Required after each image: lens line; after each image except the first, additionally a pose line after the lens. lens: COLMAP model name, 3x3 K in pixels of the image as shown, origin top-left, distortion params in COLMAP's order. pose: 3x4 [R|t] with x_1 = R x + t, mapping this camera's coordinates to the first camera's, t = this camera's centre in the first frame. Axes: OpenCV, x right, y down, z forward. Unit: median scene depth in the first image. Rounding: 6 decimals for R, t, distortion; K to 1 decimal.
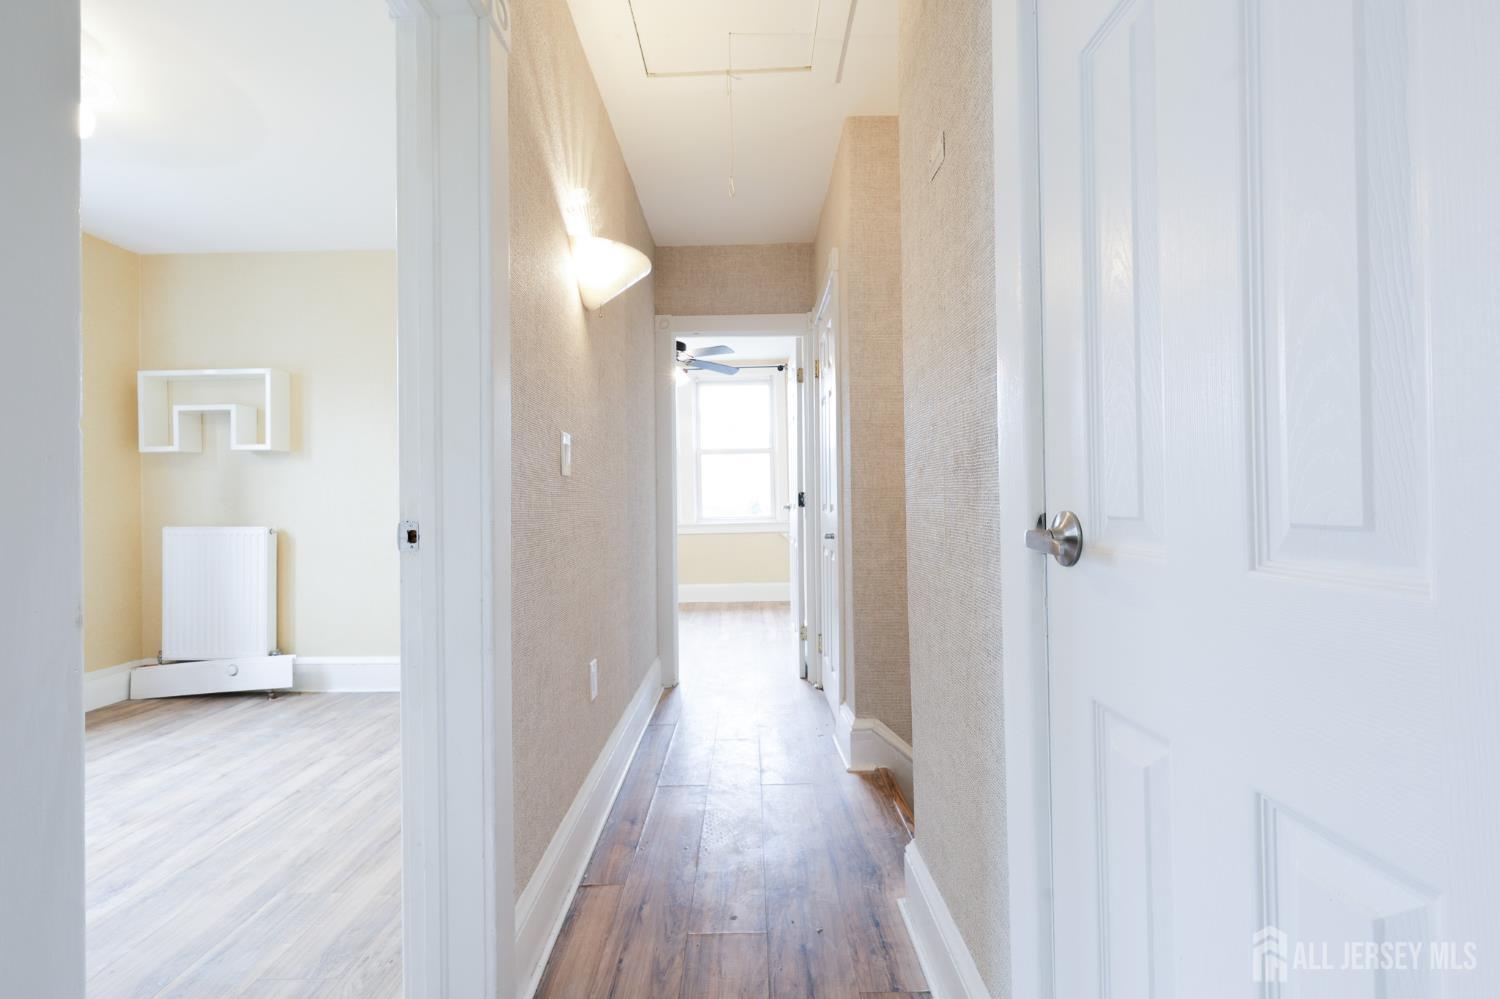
lens RADIAL K [[651.9, 0, 750.0], [0, 651.9, 499.5], [0, 0, 1]] dist [0.017674, -0.000305]
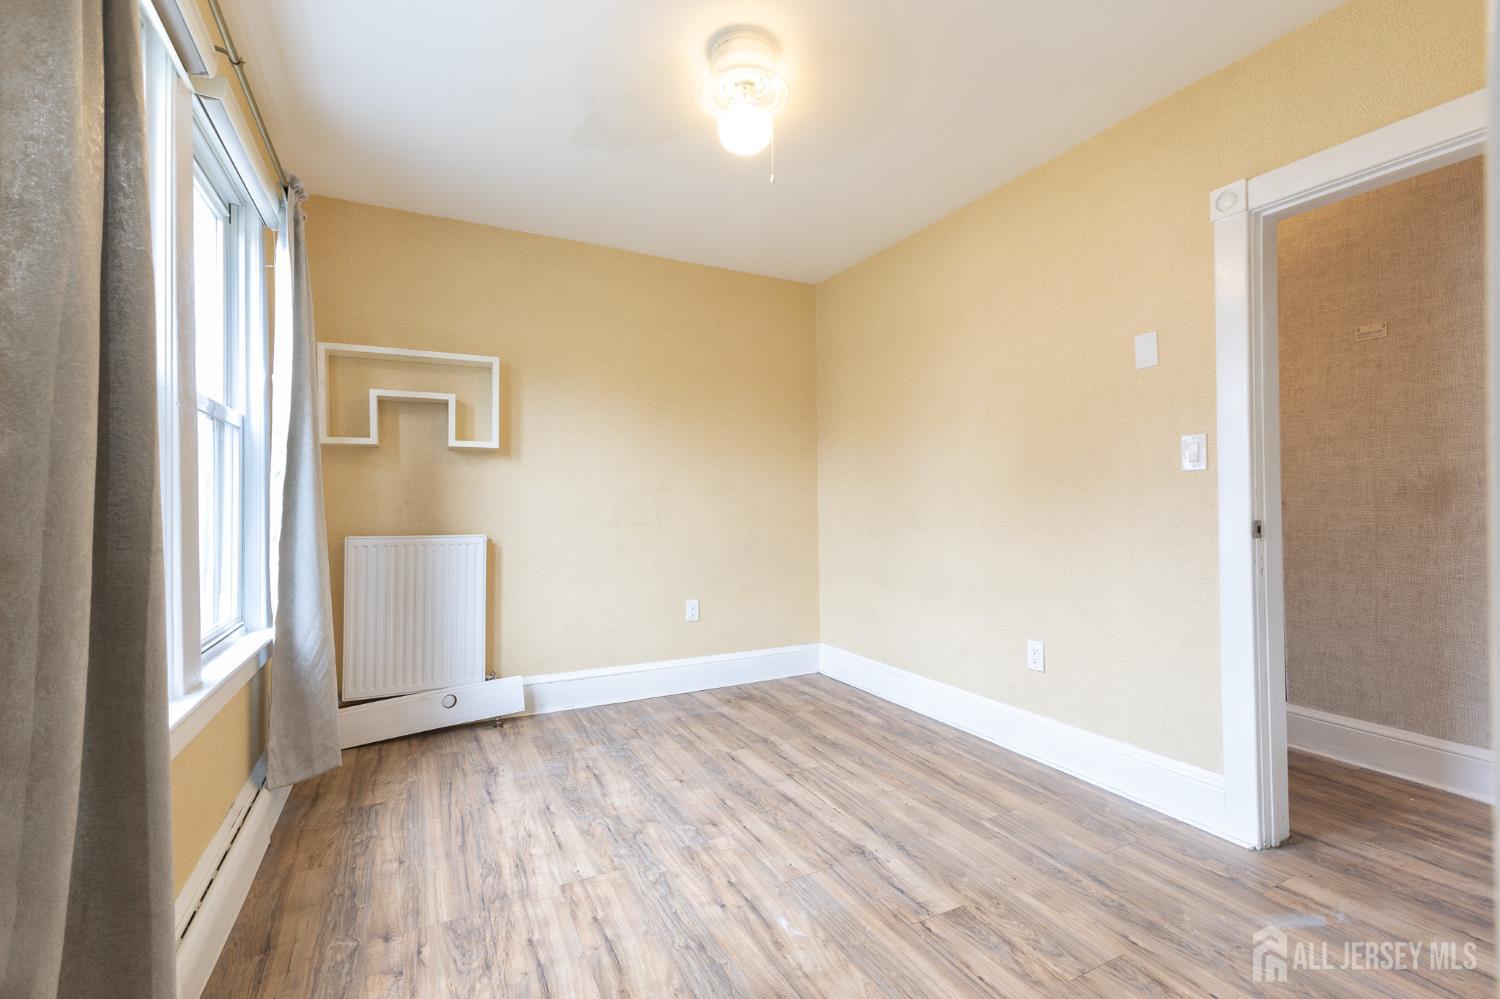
lens RADIAL K [[651.9, 0, 750.0], [0, 651.9, 499.5], [0, 0, 1]] dist [0.017674, -0.000305]
pose [[0.880195, 0.007302, 0.474556, -1.080825], [-0.004118, 0.999962, -0.007748, -0.000452], [-0.474594, 0.004866, 0.880191, 0.071975]]
